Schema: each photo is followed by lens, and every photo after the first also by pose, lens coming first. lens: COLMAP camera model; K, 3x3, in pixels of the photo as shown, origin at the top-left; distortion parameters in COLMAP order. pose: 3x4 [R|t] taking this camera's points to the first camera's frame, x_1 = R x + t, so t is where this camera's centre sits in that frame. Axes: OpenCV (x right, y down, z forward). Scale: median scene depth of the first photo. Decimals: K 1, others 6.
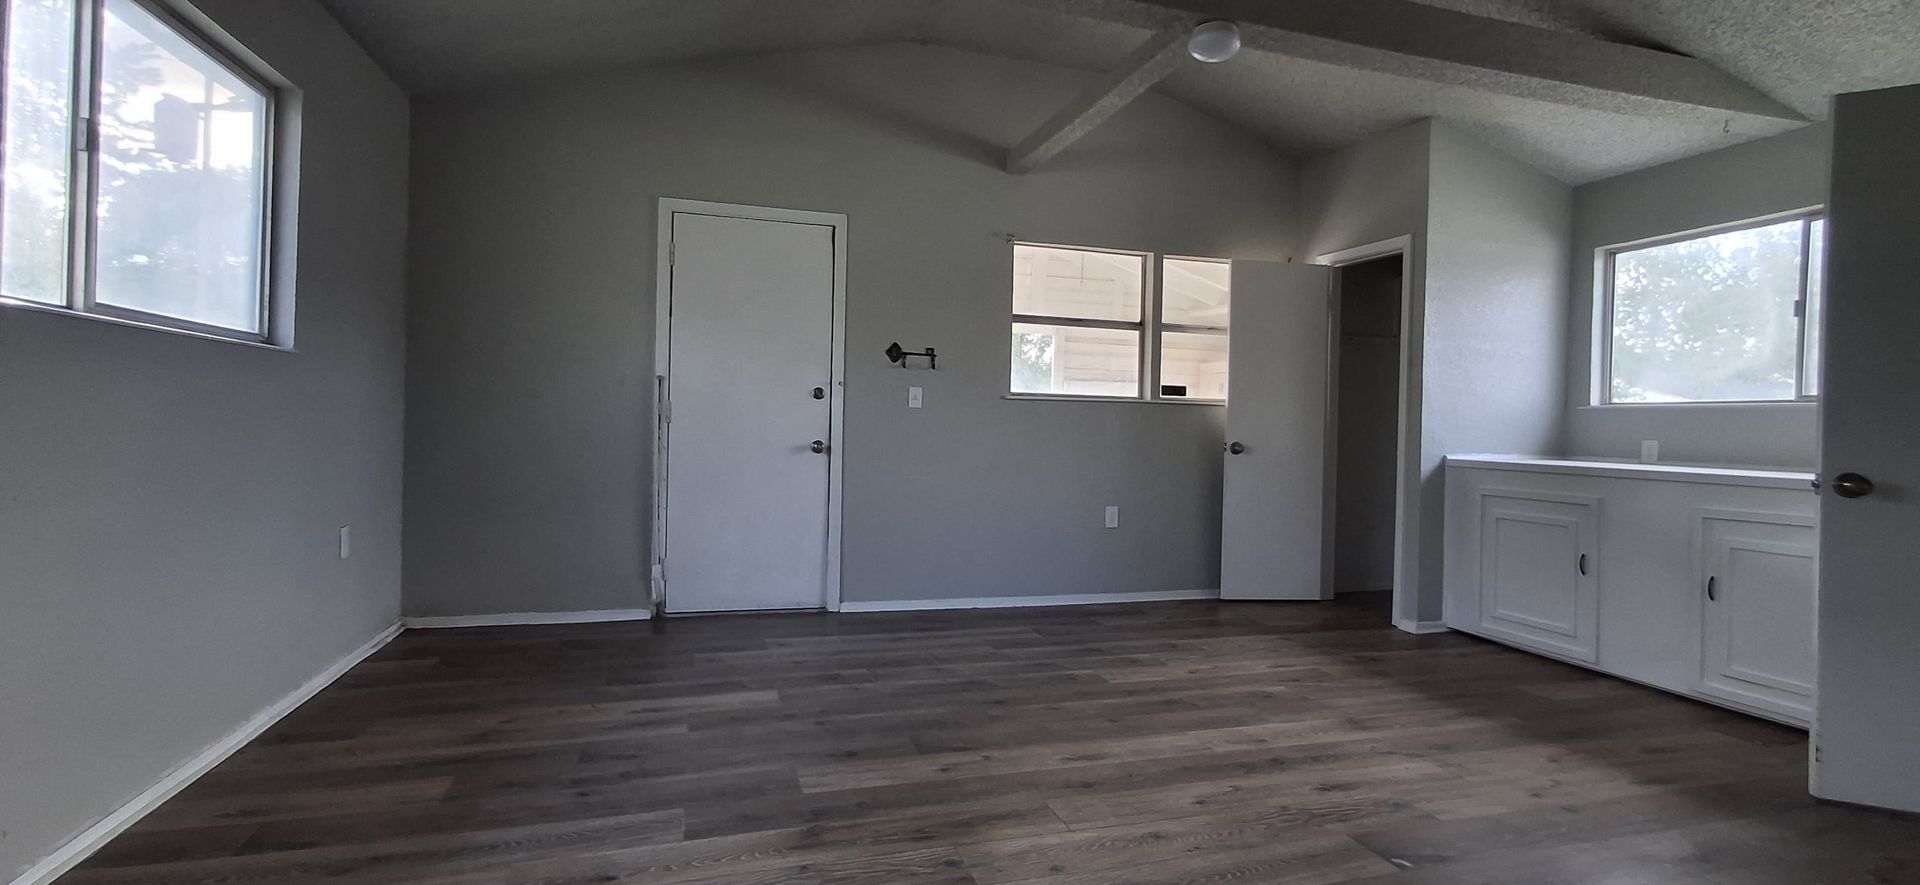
lens RADIAL K [[871.1, 0, 960.0], [0, 871.1, 442.5], [0, 0, 1]] dist [-0.000583, 0.014685]
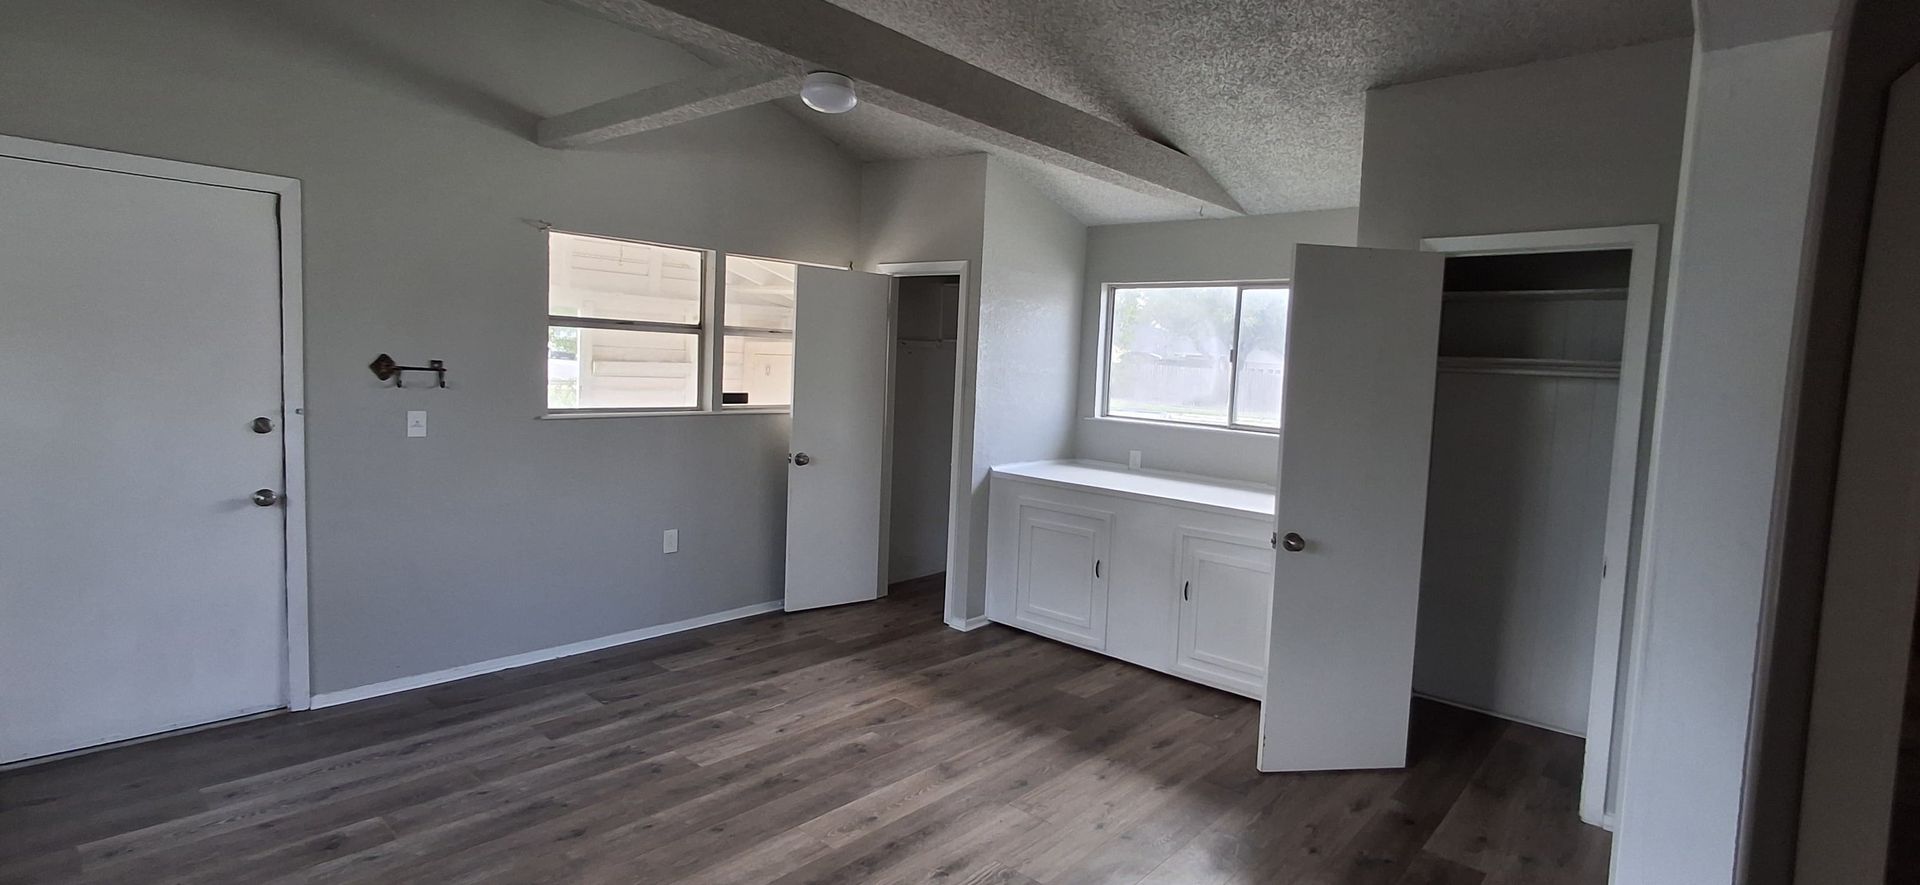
lens RADIAL K [[905.7, 0, 960.0], [0, 905.7, 442.5], [0, 0, 1]] dist [-0.002149, 0.000073]
pose [[0.857133, -0.035053, 0.513900, -0.054454], [-0.008624, 0.996565, 0.082360, -0.112481], [-0.515022, -0.075026, 0.853887, 0.065283]]
